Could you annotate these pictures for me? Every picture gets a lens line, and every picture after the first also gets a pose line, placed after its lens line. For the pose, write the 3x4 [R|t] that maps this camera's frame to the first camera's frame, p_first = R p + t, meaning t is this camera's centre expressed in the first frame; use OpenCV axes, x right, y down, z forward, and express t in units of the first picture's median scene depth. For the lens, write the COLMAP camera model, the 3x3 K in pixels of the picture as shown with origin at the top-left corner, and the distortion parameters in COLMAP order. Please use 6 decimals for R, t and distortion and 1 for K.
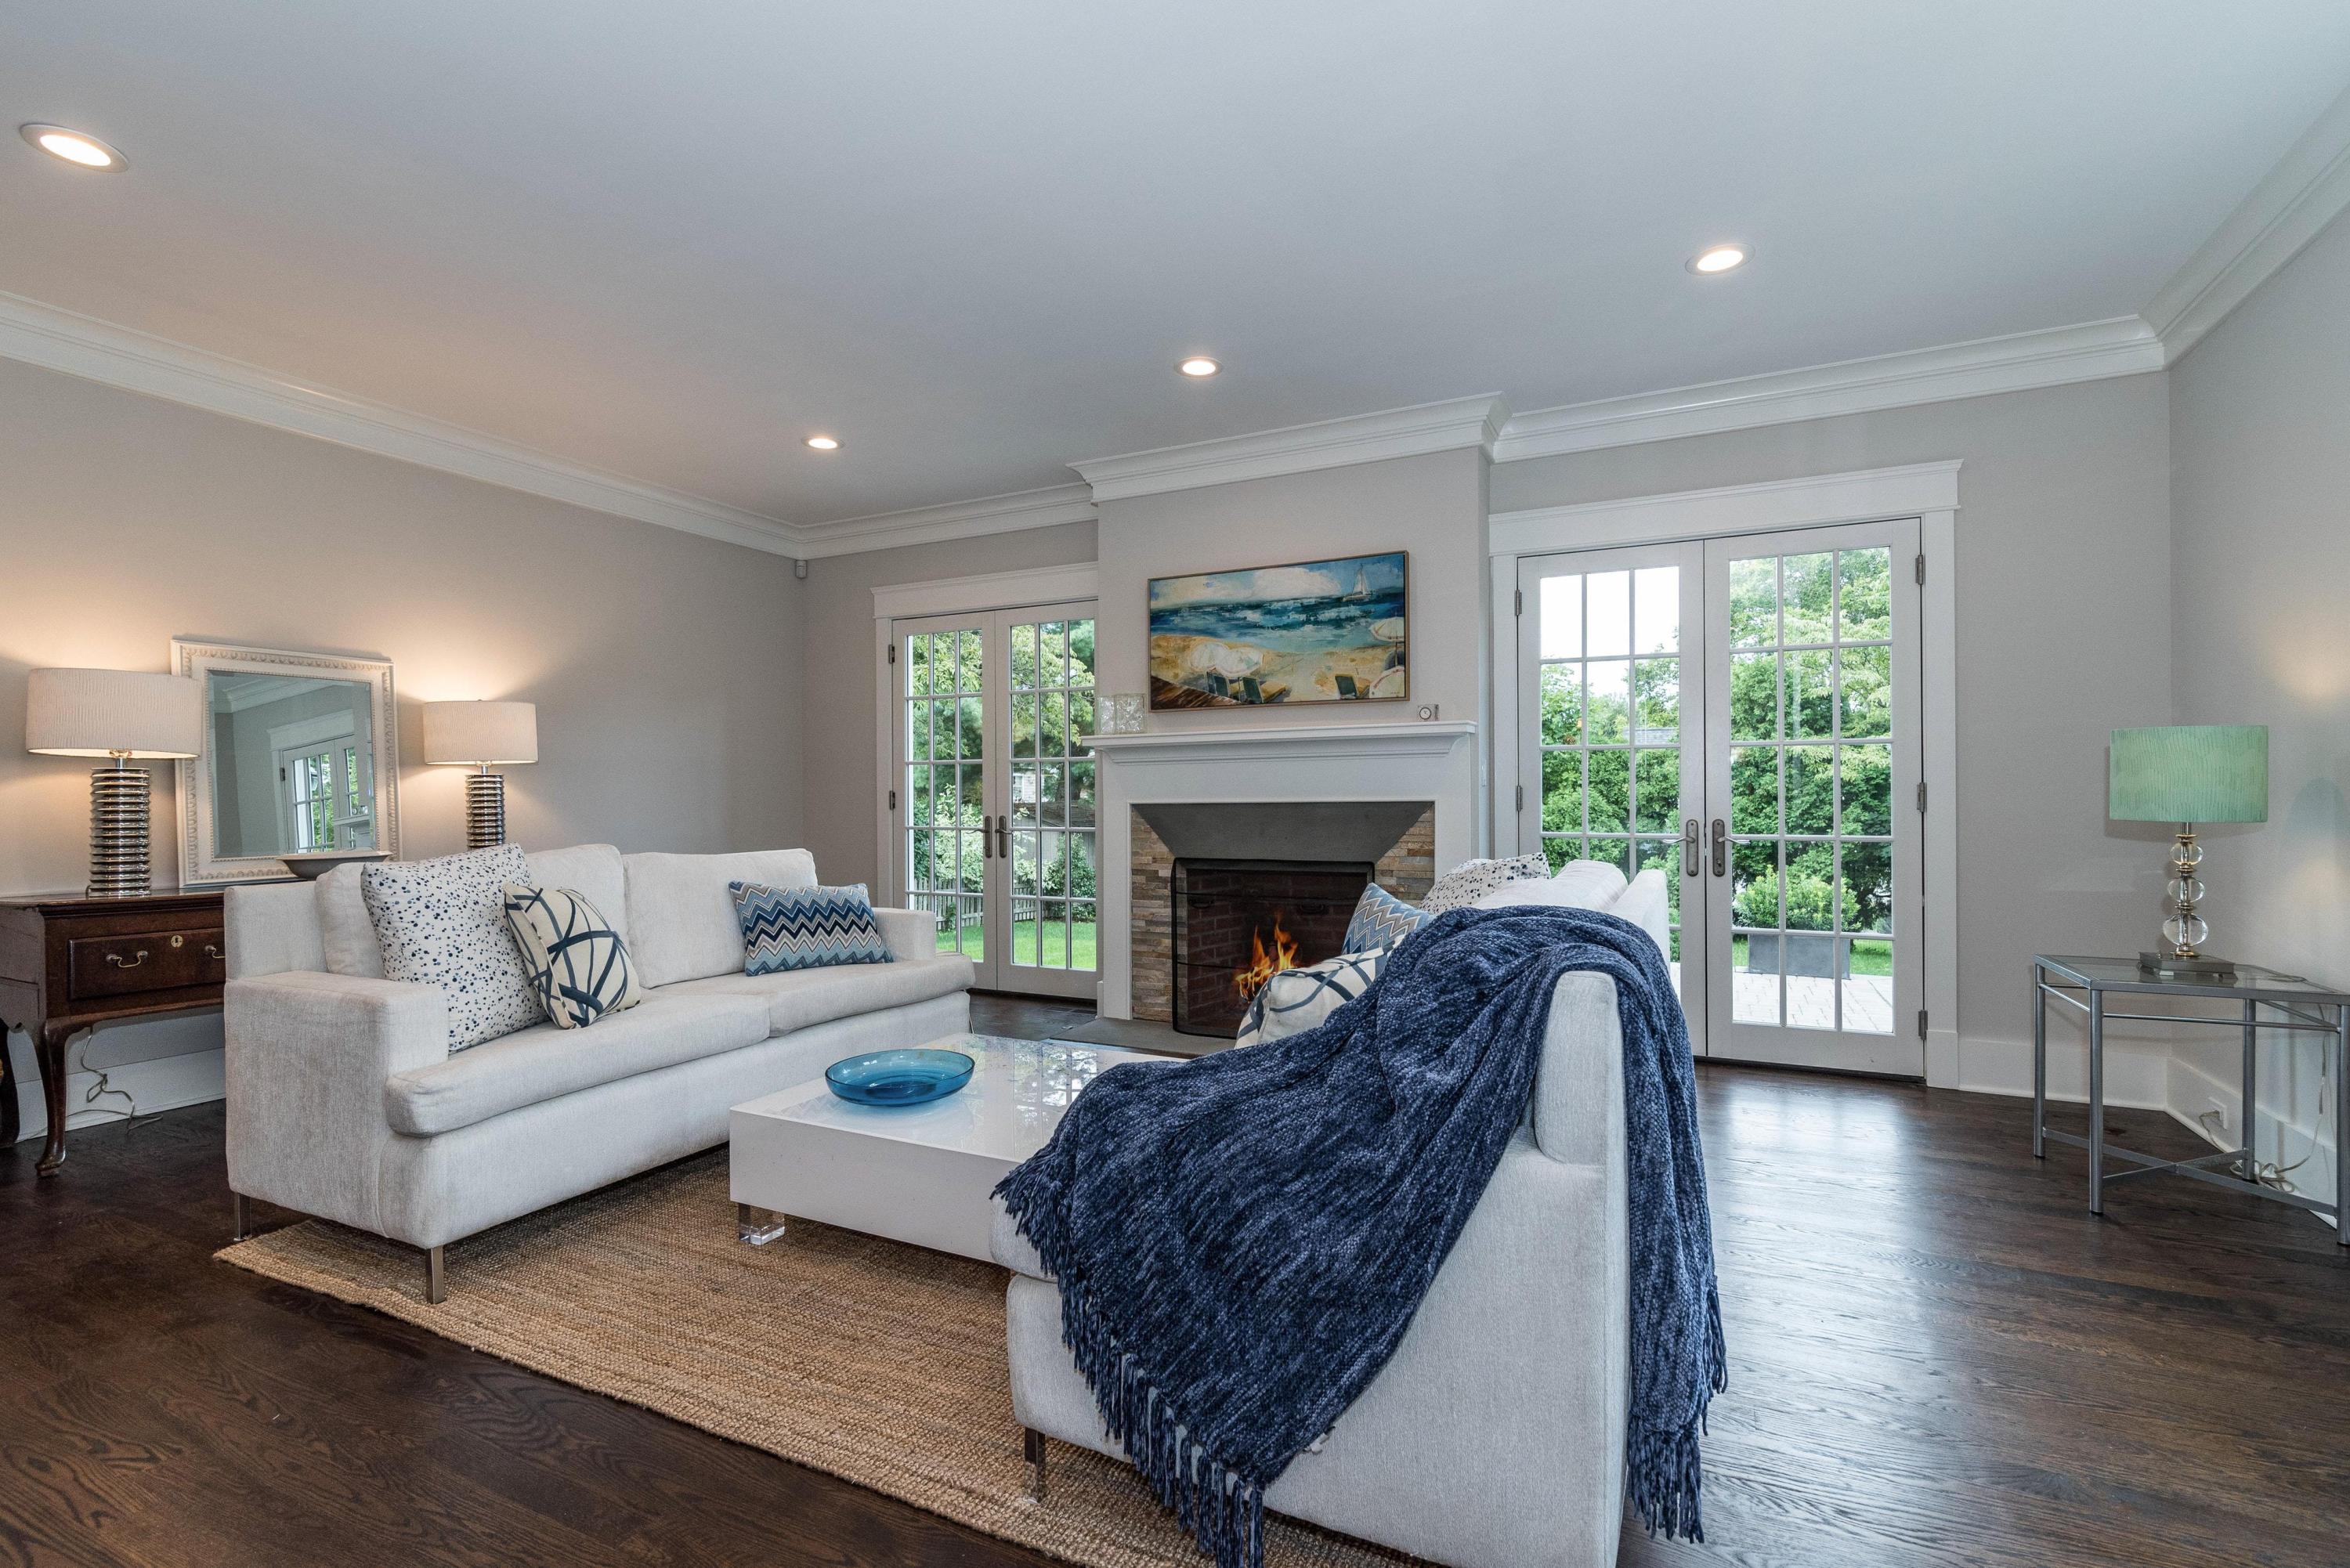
lens RADIAL K [[1061.1, 0, 1182.8], [0, 1061.1, 784.8], [0, 0, 1]] dist [0.000501, 0.000653]
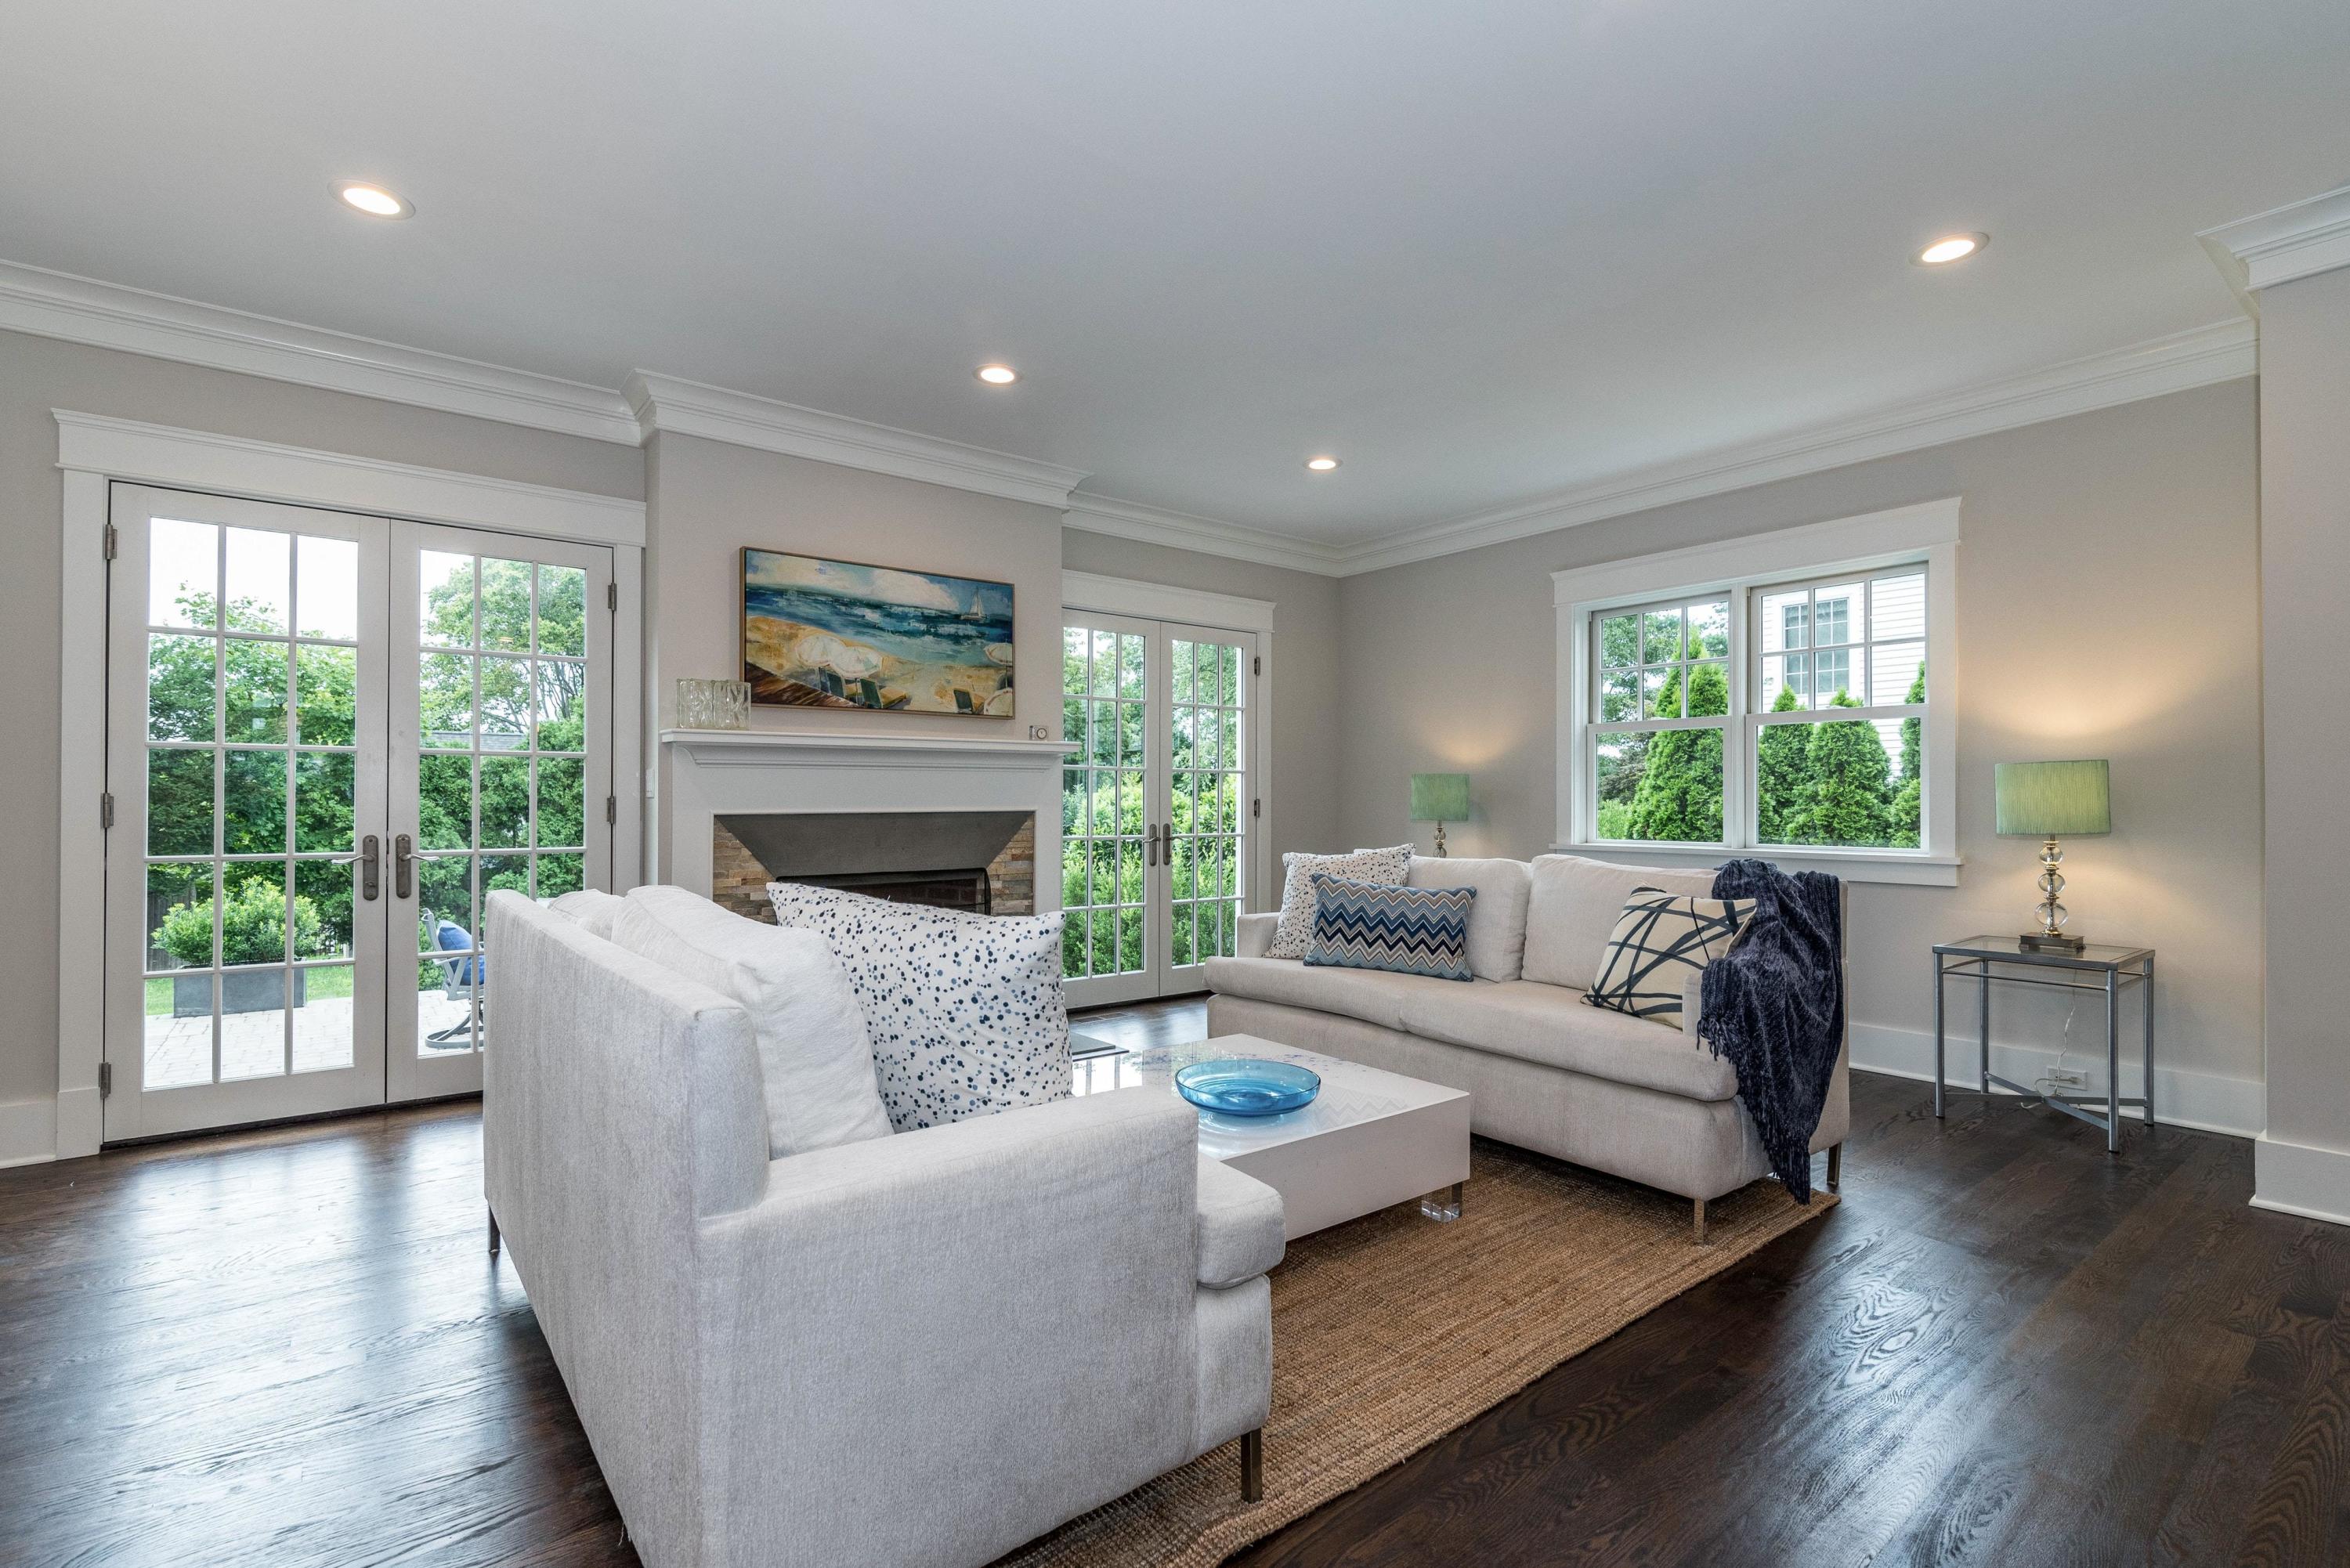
lens RADIAL K [[1061.1, 0, 1186.1], [0, 1061.1, 789.9], [0, 0, 1]] dist [0.000501, 0.000653]
pose [[0.432906, 0.016909, 0.901281, -0.661413], [-0.011796, 0.999845, -0.013092, 0.005422], [-0.901362, -0.004964, 0.433038, 0.336394]]
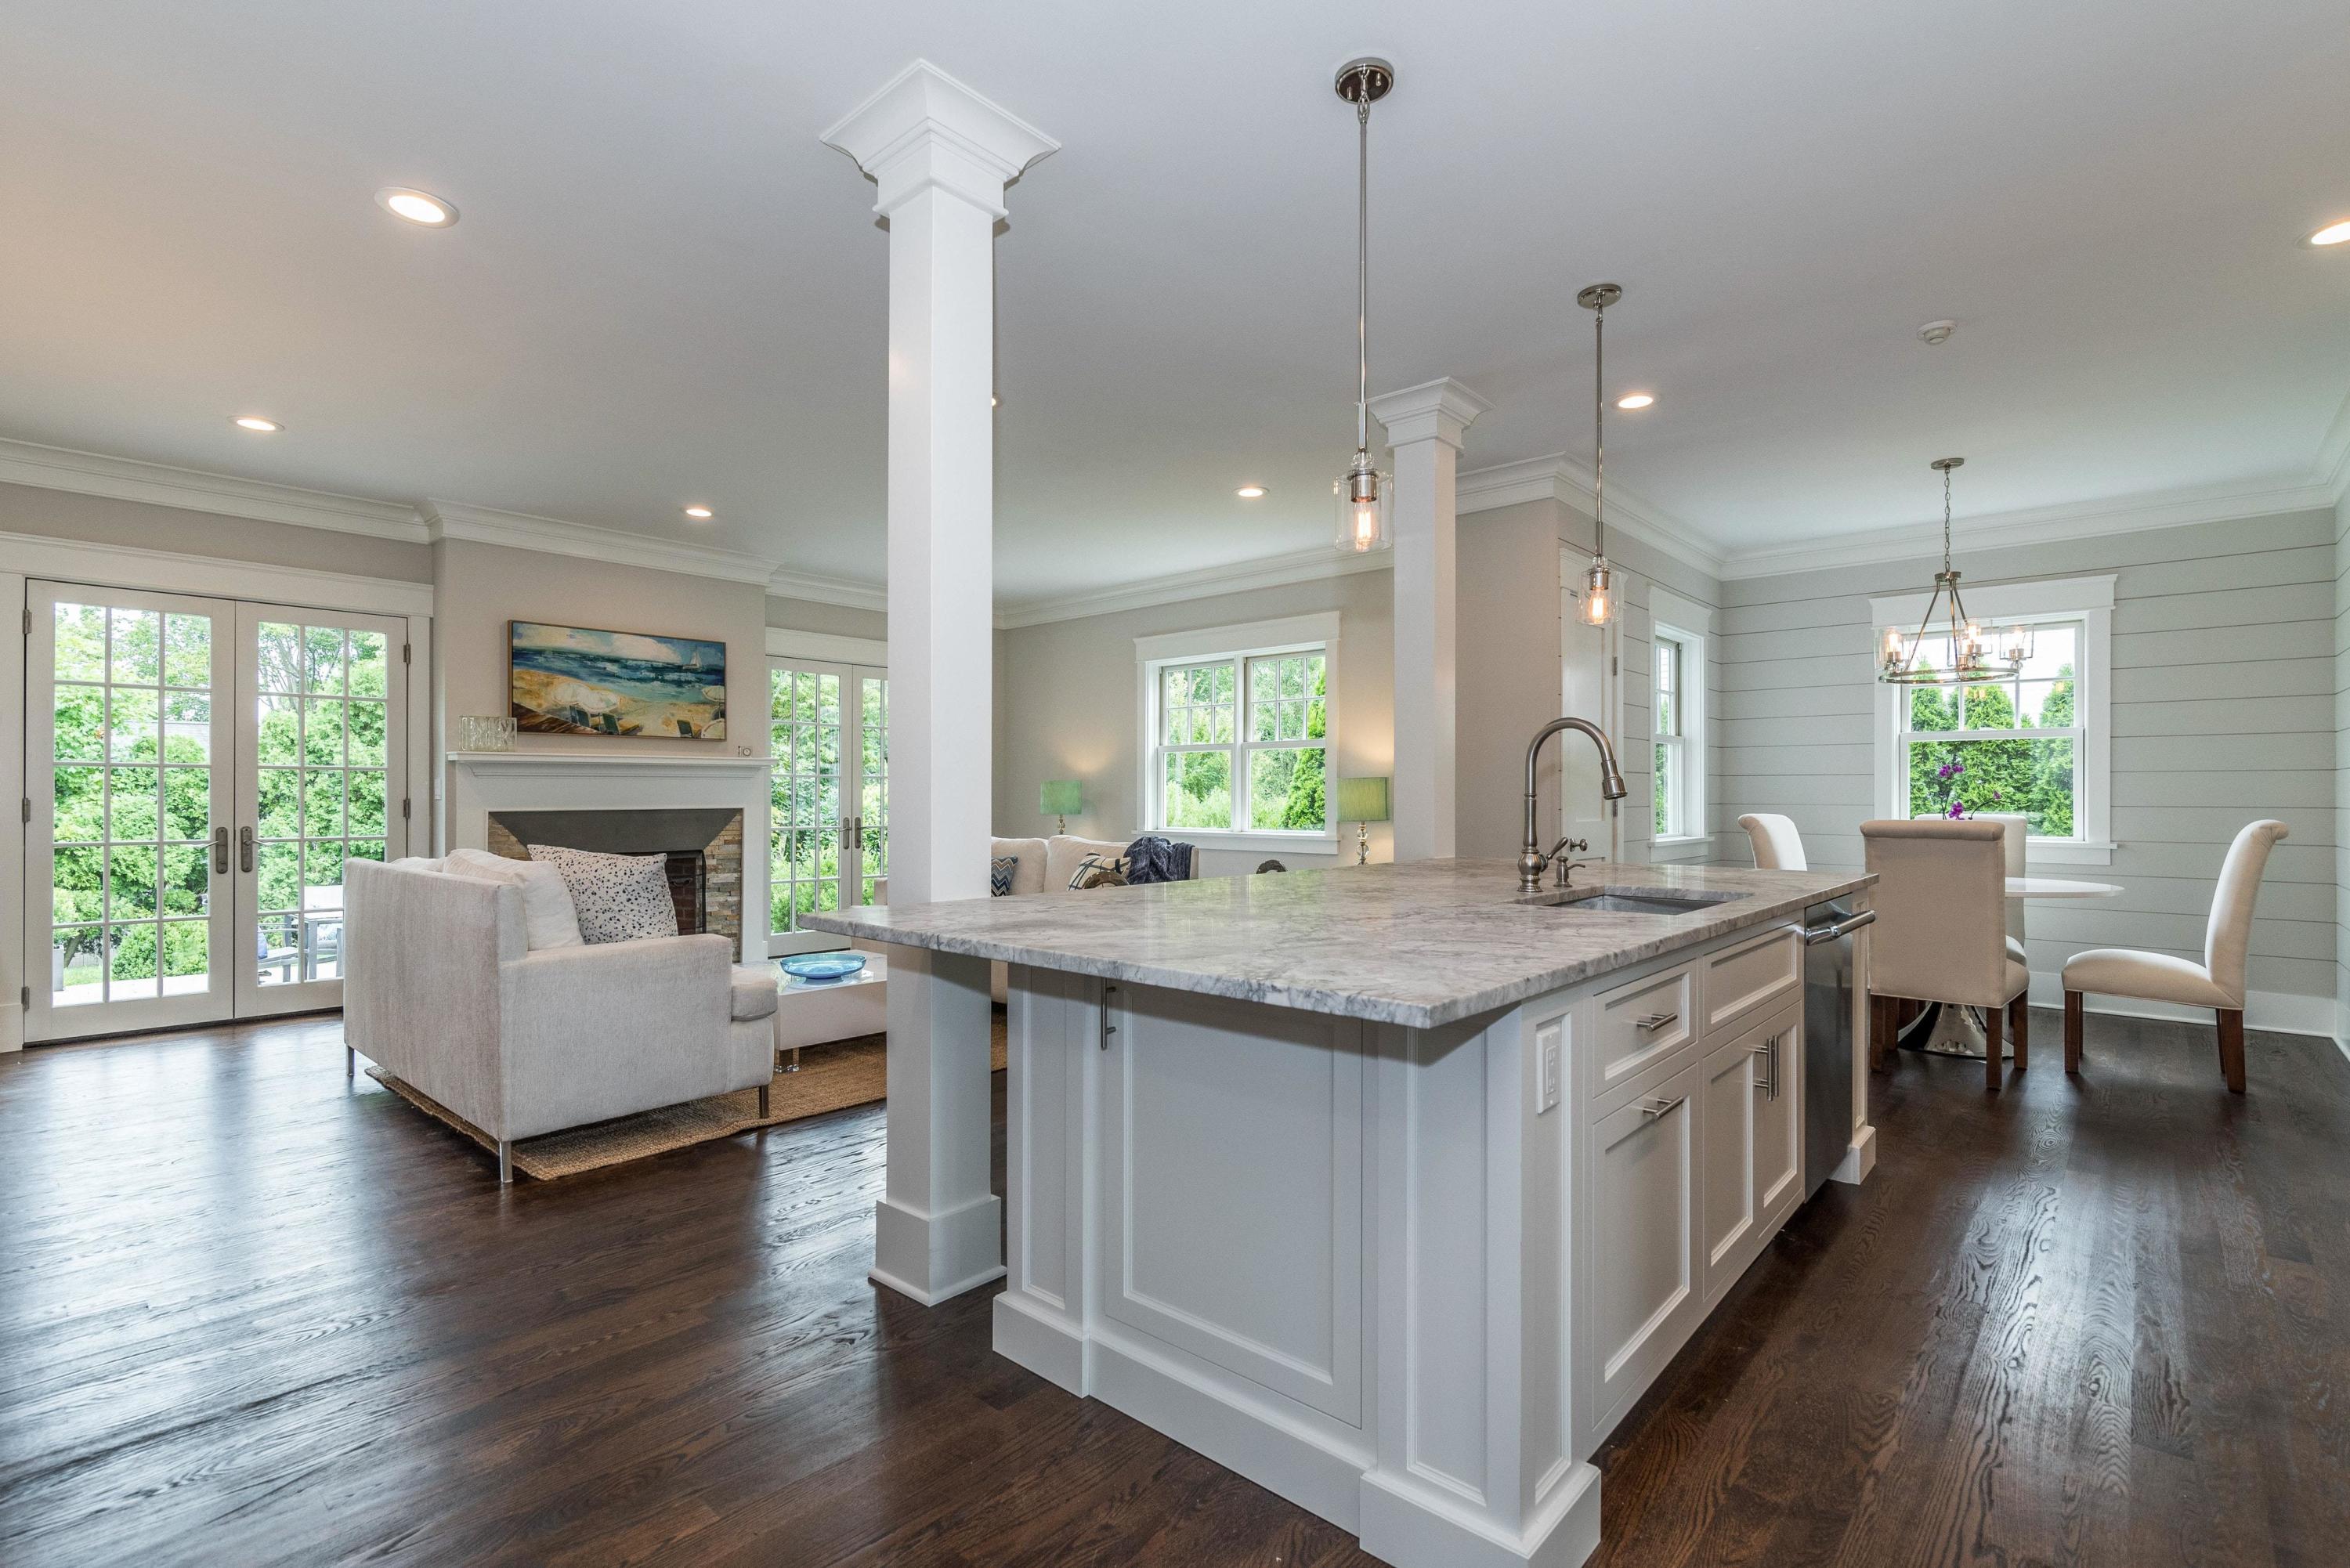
lens RADIAL K [[1061.1, 0, 1176.7], [0, 1061.1, 791.9], [0, 0, 1]] dist [0.000501, 0.000653]
pose [[0.274709, 0.010468, 0.961470, -0.999174], [-0.011112, 0.999909, -0.007712, -0.003092], [-0.961463, -0.008566, 0.274800, -0.032749]]
